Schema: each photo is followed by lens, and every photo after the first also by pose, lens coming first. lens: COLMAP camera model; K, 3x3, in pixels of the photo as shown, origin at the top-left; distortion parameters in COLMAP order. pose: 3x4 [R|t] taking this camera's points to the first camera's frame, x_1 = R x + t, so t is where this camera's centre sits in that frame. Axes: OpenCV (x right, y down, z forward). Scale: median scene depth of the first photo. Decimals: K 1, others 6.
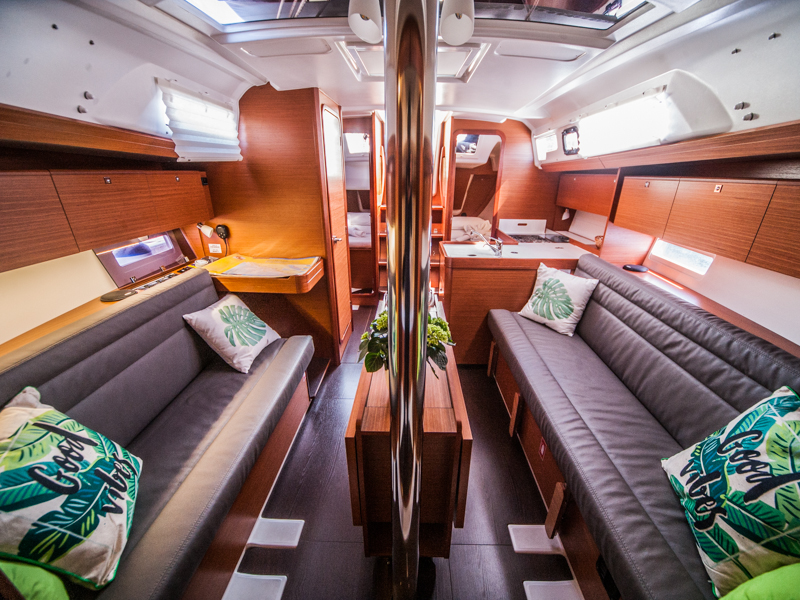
lens RADIAL K [[309.2, 0, 400.0], [0, 309.2, 300.0], [0, 0, 1]] dist [-0.012427, 0.000160]
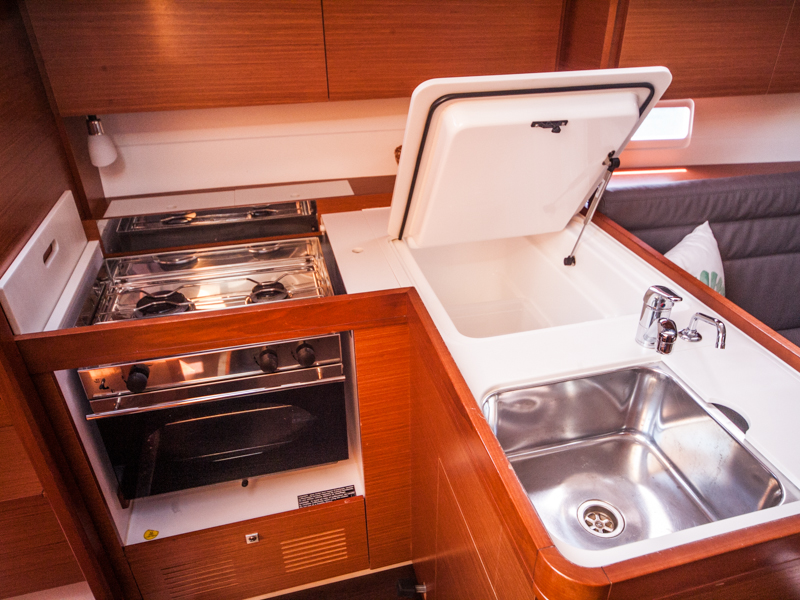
lens RADIAL K [[559.6, 0, 400.0], [0, 559.6, 300.0], [0, 0, 1]] dist [-0.001706, -0.000810]
pose [[-0.289832, -0.496160, 0.818427, 0.075571], [0.364766, 0.733325, 0.573743, -0.843698], [-0.884841, 0.464823, -0.031559, 2.045612]]
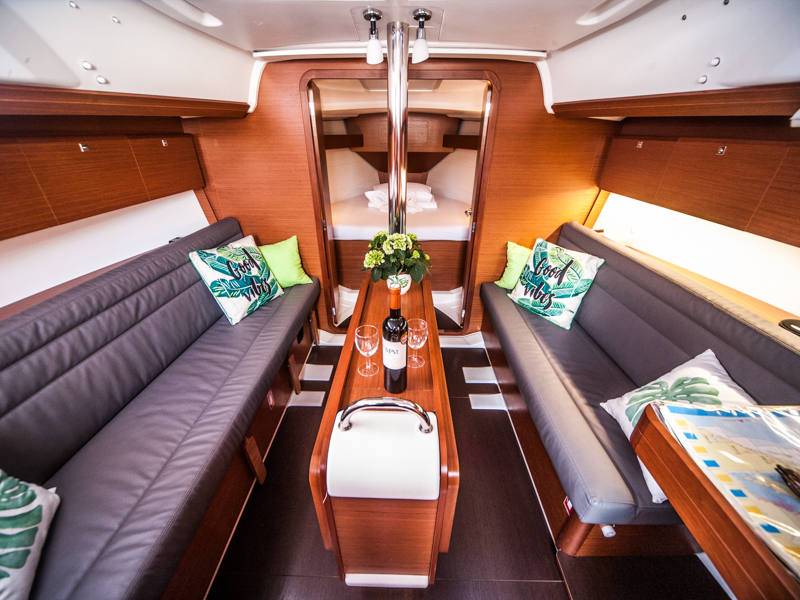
lens RADIAL K [[309.2, 0, 400.0], [0, 309.2, 300.0], [0, 0, 1]] dist [-0.012427, 0.000160]
pose [[-0.999660, 0.002309, -0.025977, 0.036293], [-0.018689, 0.631292, 0.775320, -0.672689], [0.018189, 0.775542, -0.631034, 1.618761]]
